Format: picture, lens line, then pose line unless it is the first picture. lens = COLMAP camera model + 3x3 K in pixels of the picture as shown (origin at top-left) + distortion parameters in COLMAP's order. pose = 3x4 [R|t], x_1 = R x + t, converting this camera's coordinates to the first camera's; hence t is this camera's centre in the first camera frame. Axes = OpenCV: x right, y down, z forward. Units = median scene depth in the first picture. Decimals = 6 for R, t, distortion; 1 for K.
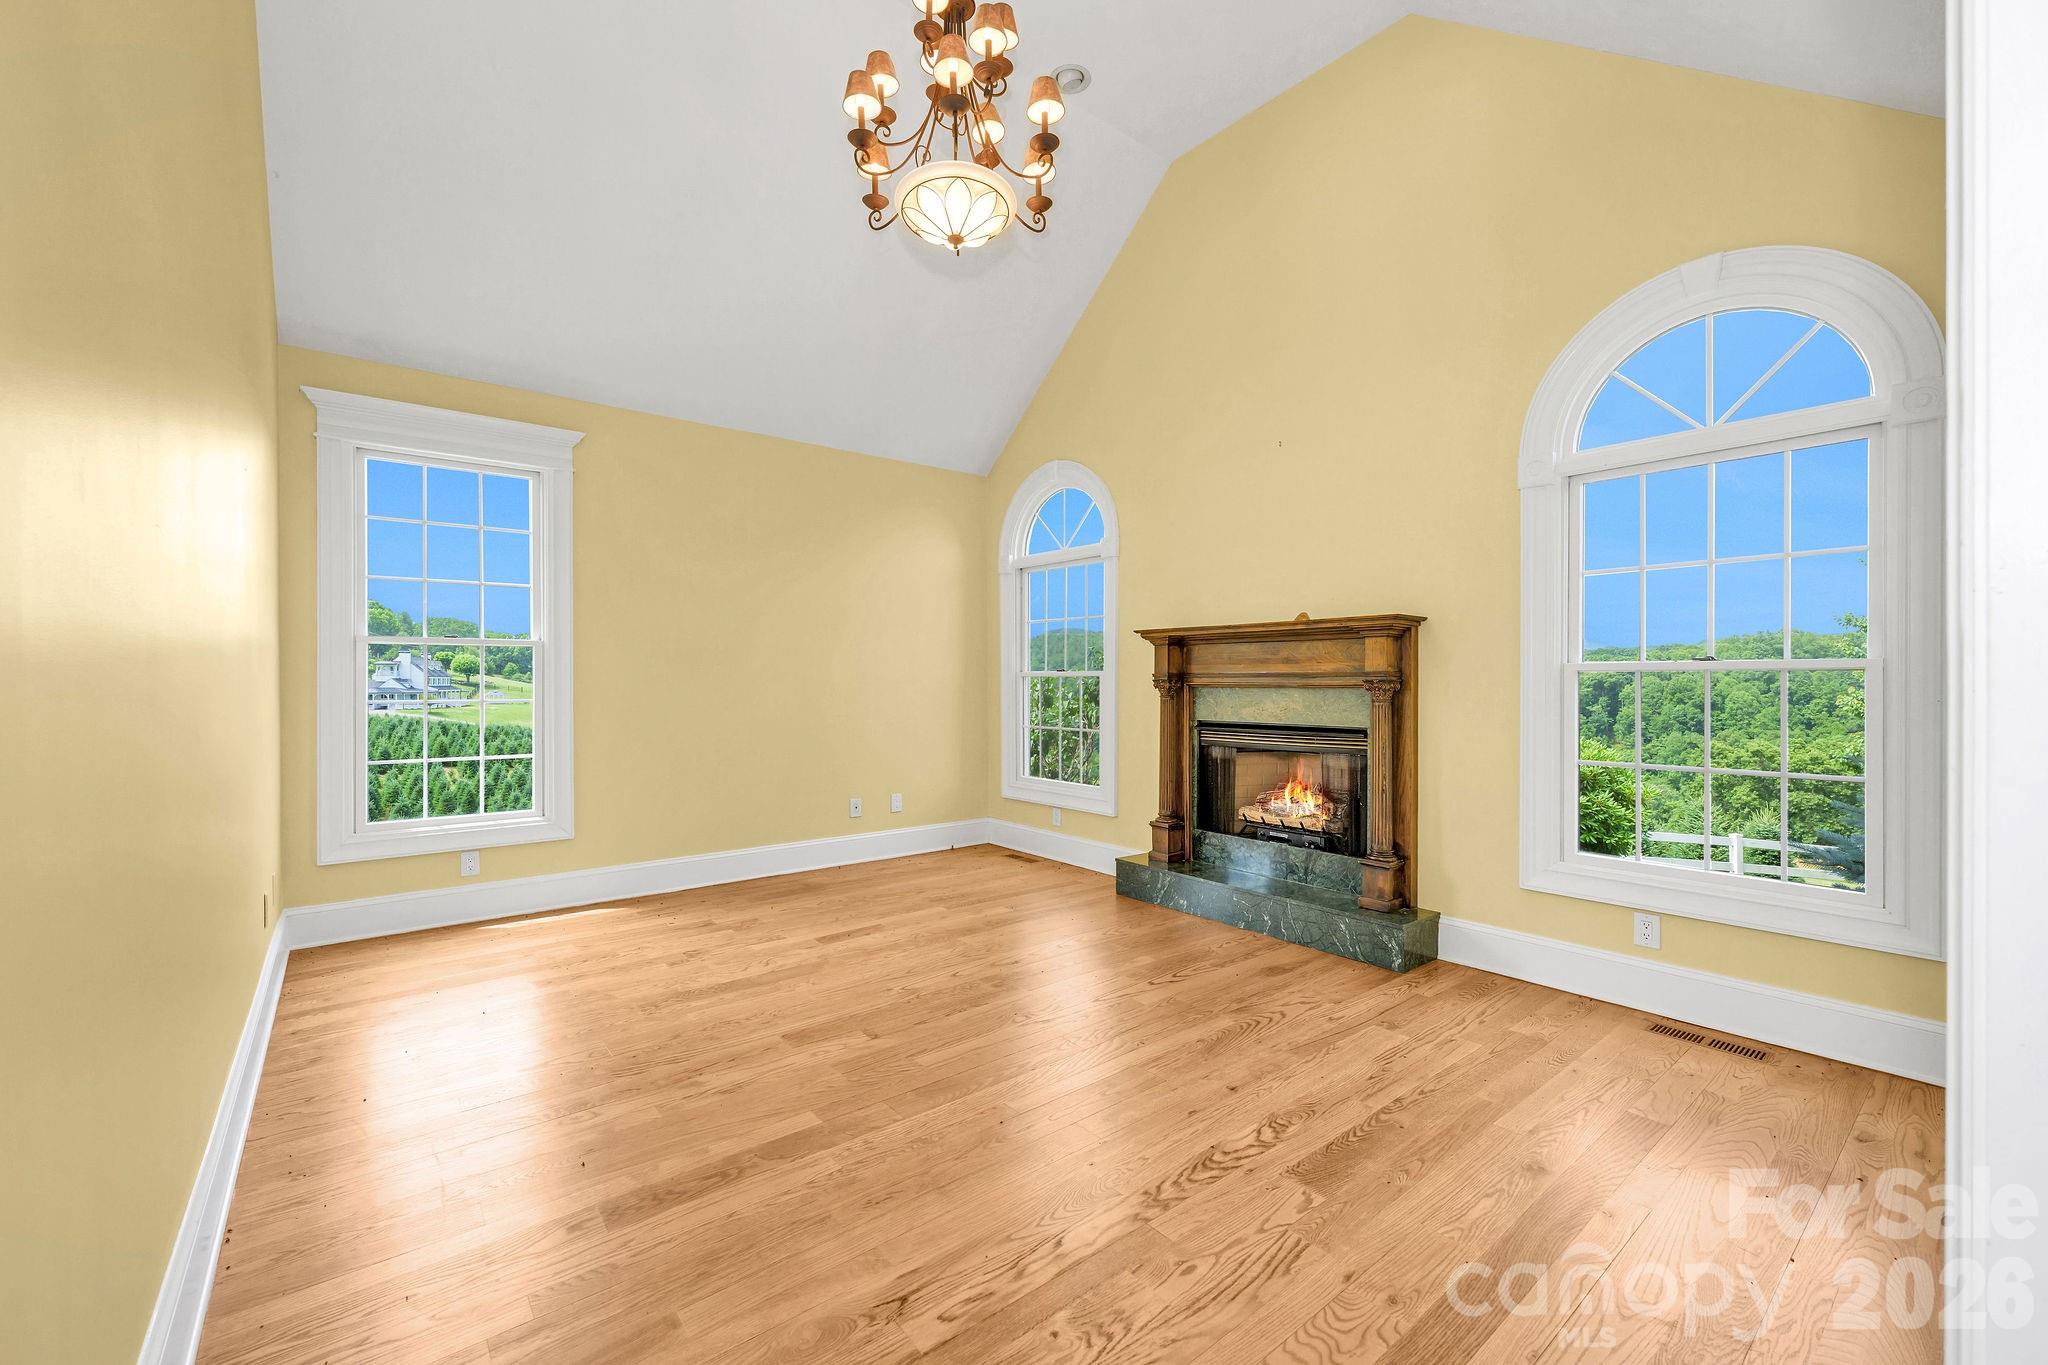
lens RADIAL K [[821.6, 0, 1018.8], [0, 821.6, 678.8], [0, 0, 1]] dist [0.000013, 0.000087]
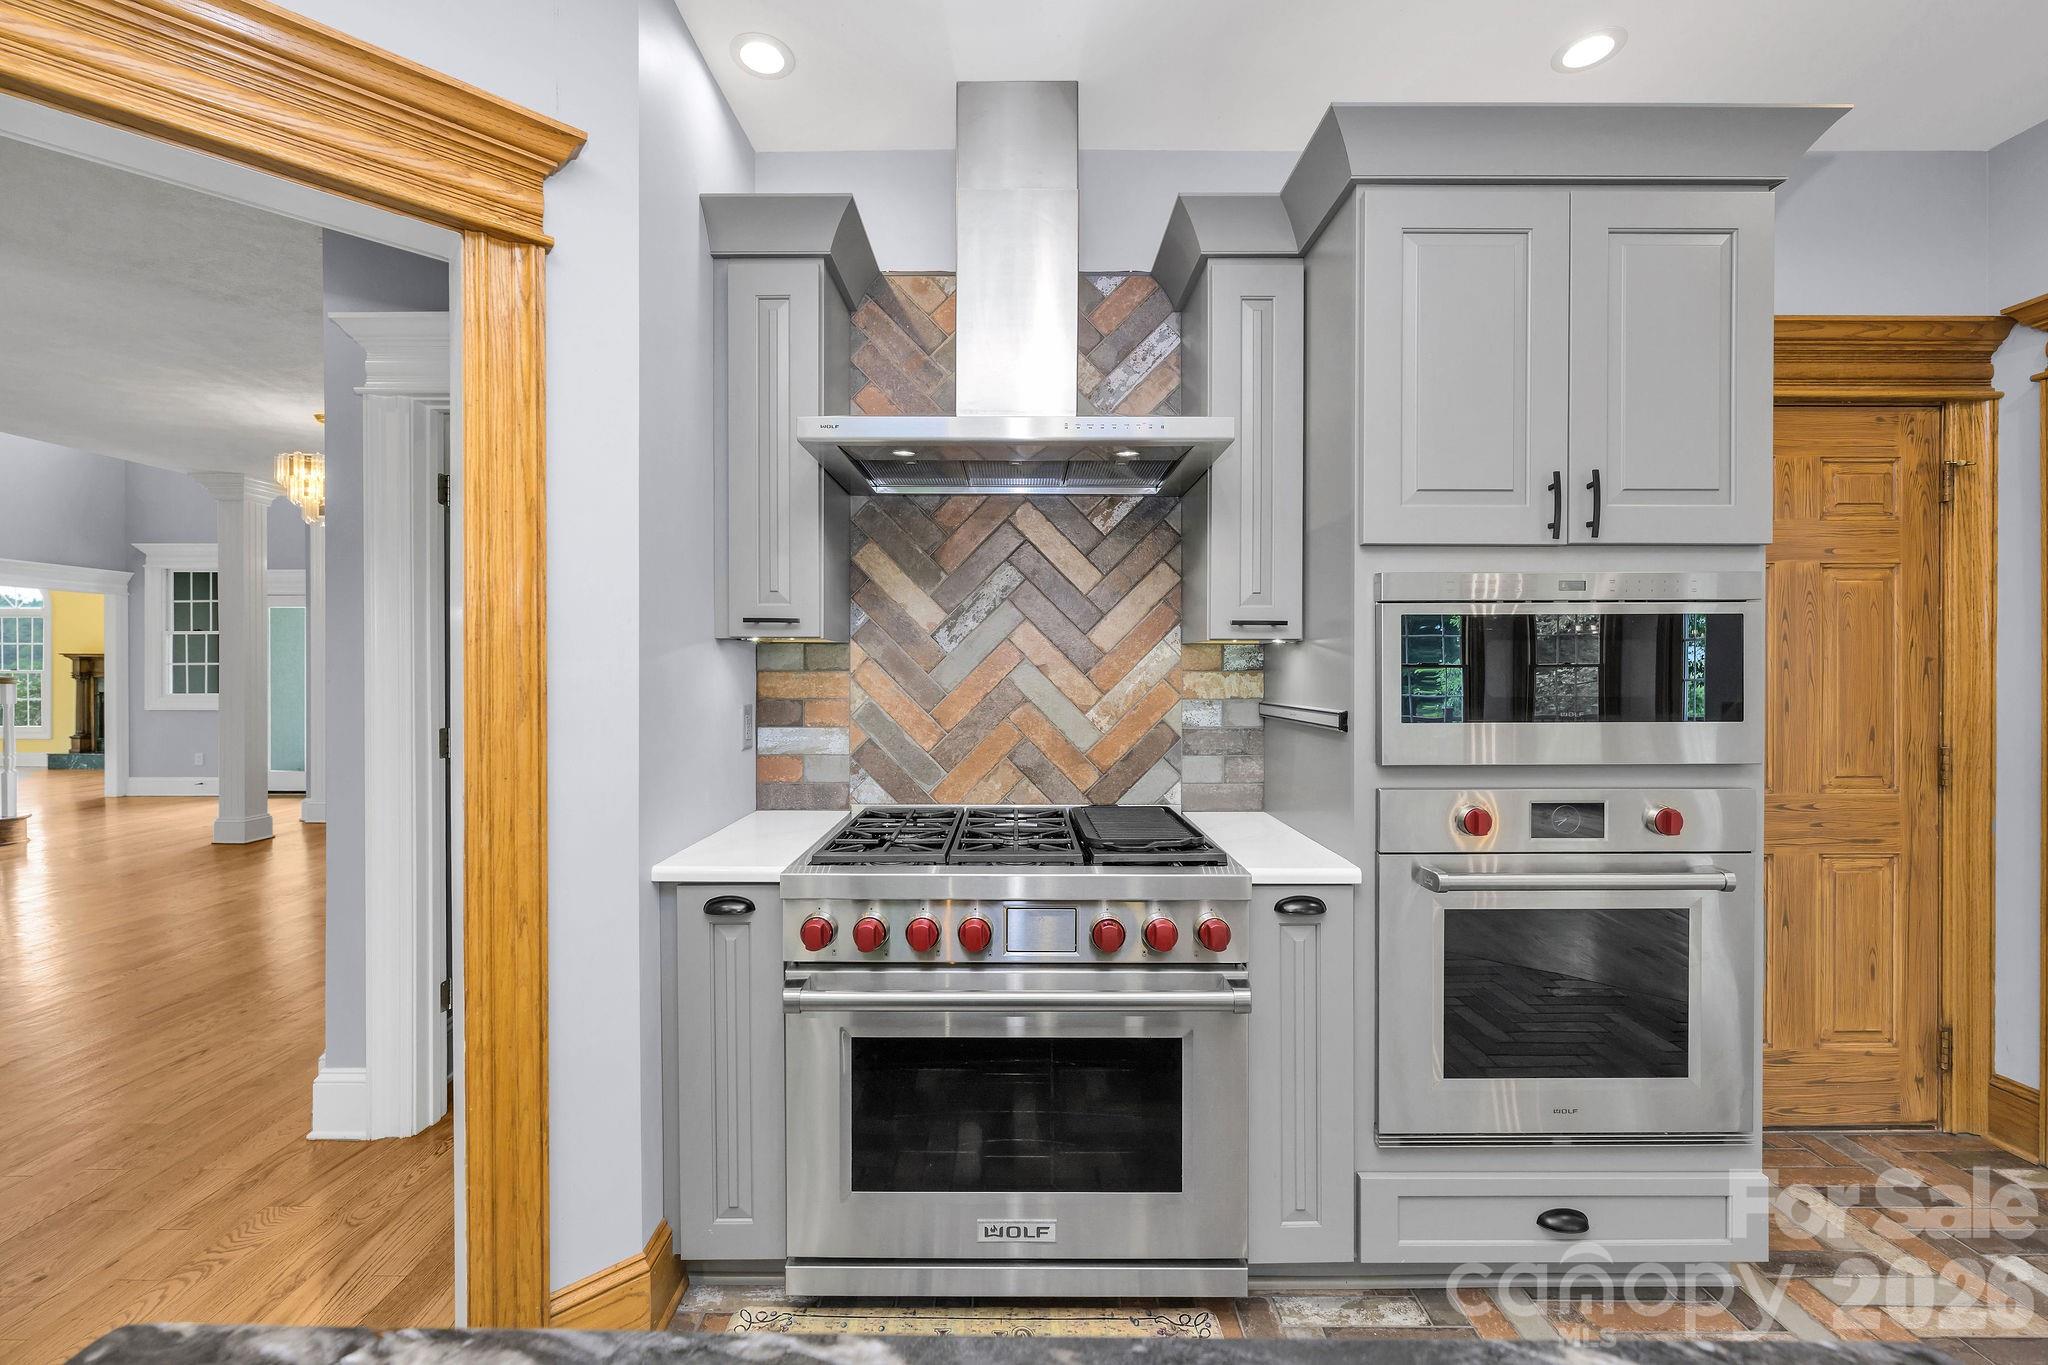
lens RADIAL K [[821.5, 0, 1016.7], [0, 821.5, 669.9], [0, 0, 1]] dist [-0.000708, -0.000138]
pose [[0.620265, -0.000994, 0.784391, 0.000703], [0.000753, 0.999999, 0.000672, -0.012057], [-0.784392, 0.000173, 0.620266, -2.518043]]
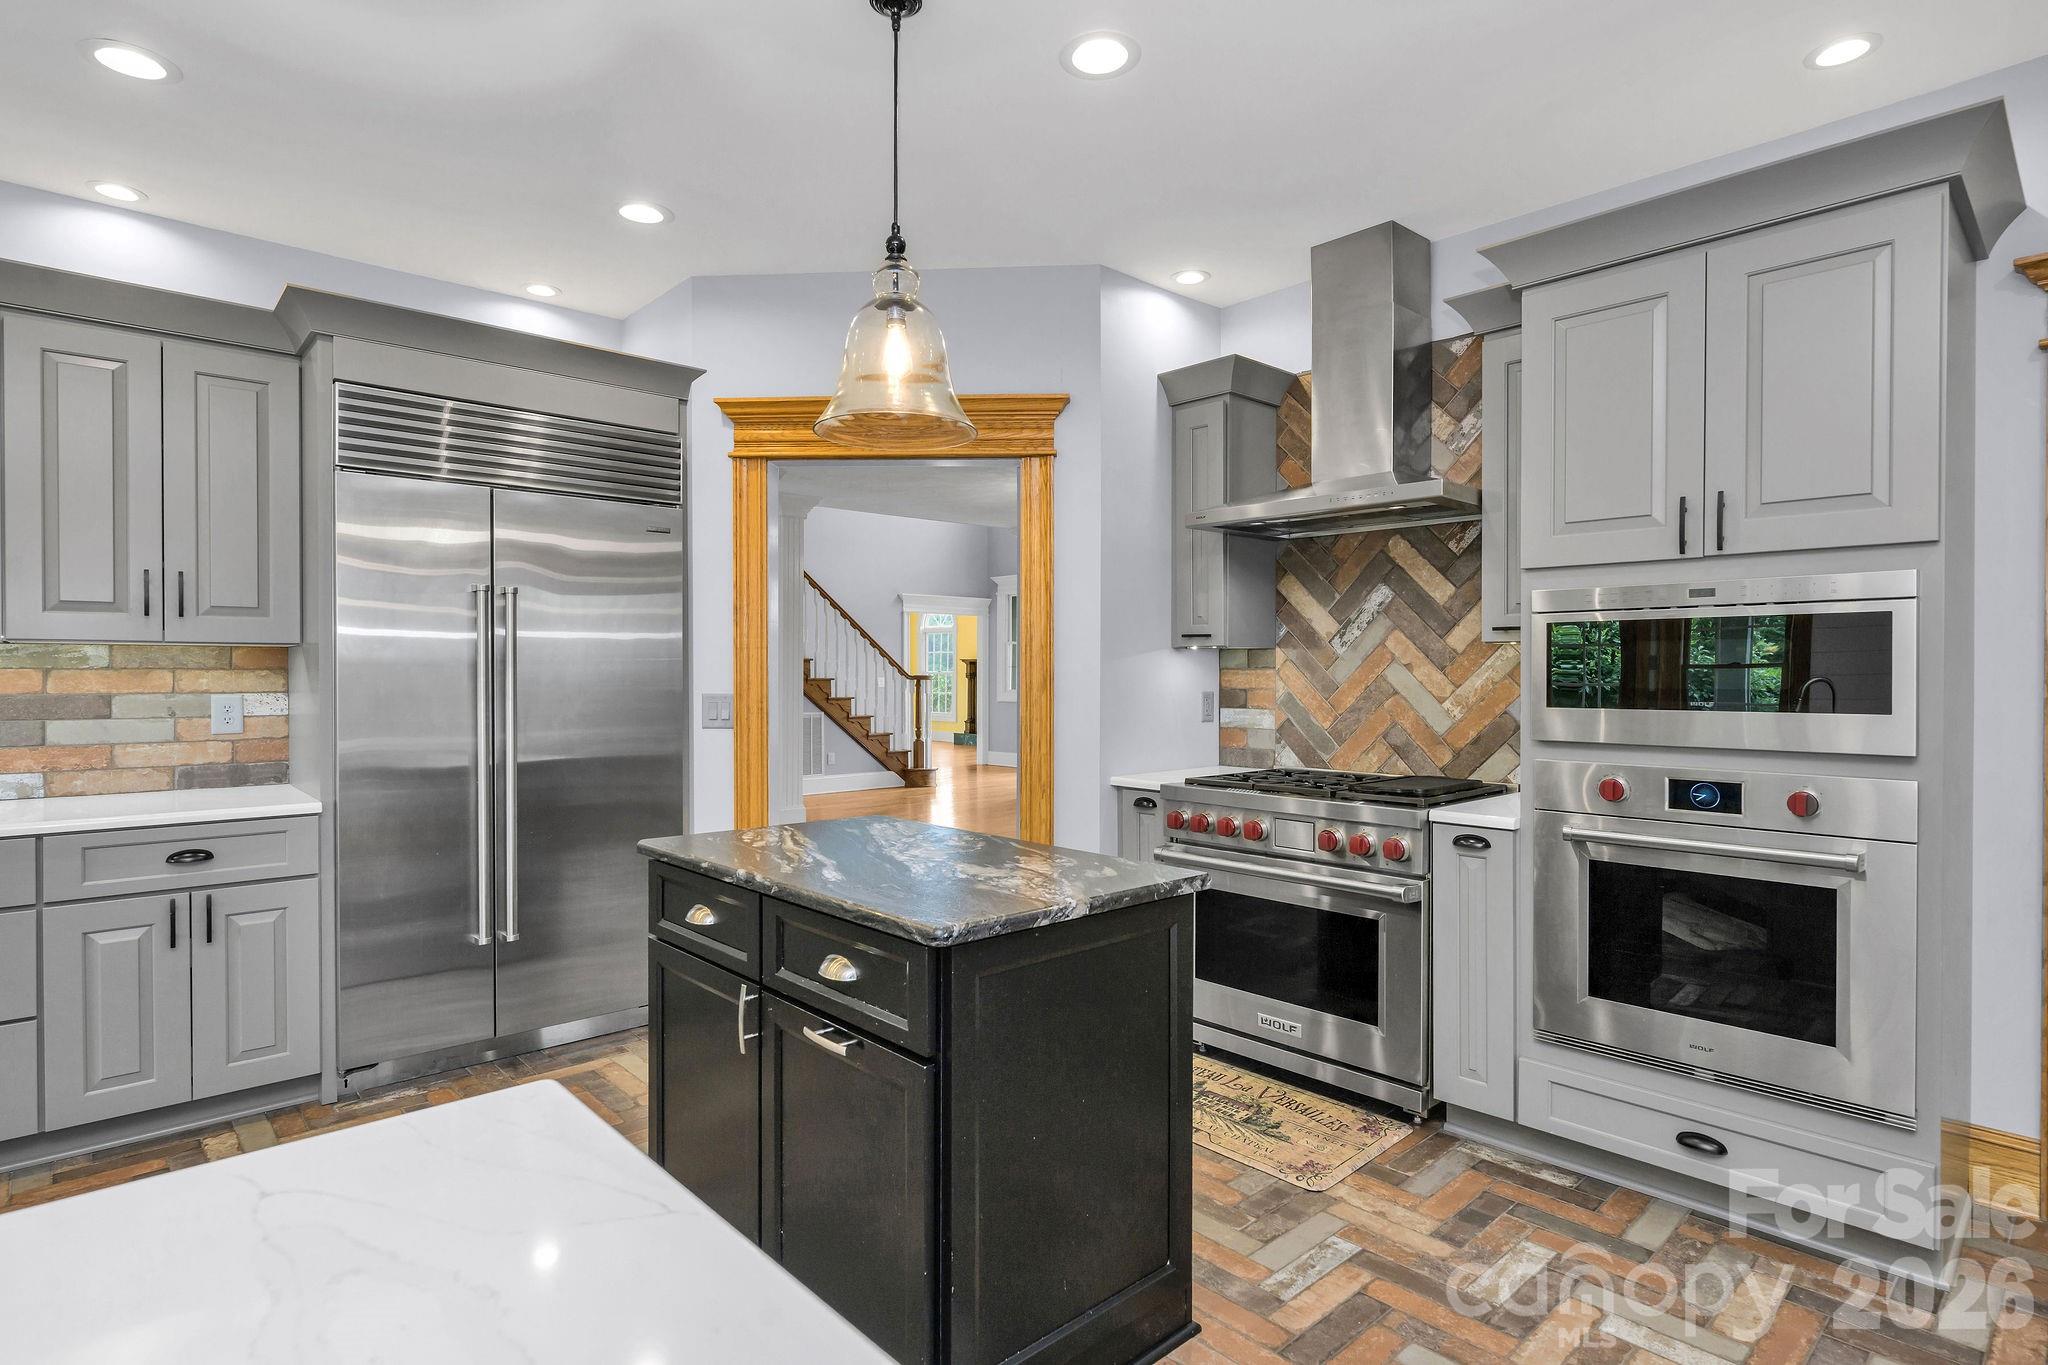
lens RADIAL K [[1049.9, 0, 1017.8], [0, 1049.9, 680.4], [0, 0, 1]] dist [-0.002607, 0.000681]
pose [[0.996805, 0.002174, 0.079847, 0.041880], [-0.002734, 0.999972, 0.006902, -0.007148], [-0.079830, -0.007098, 0.996783, -2.960174]]
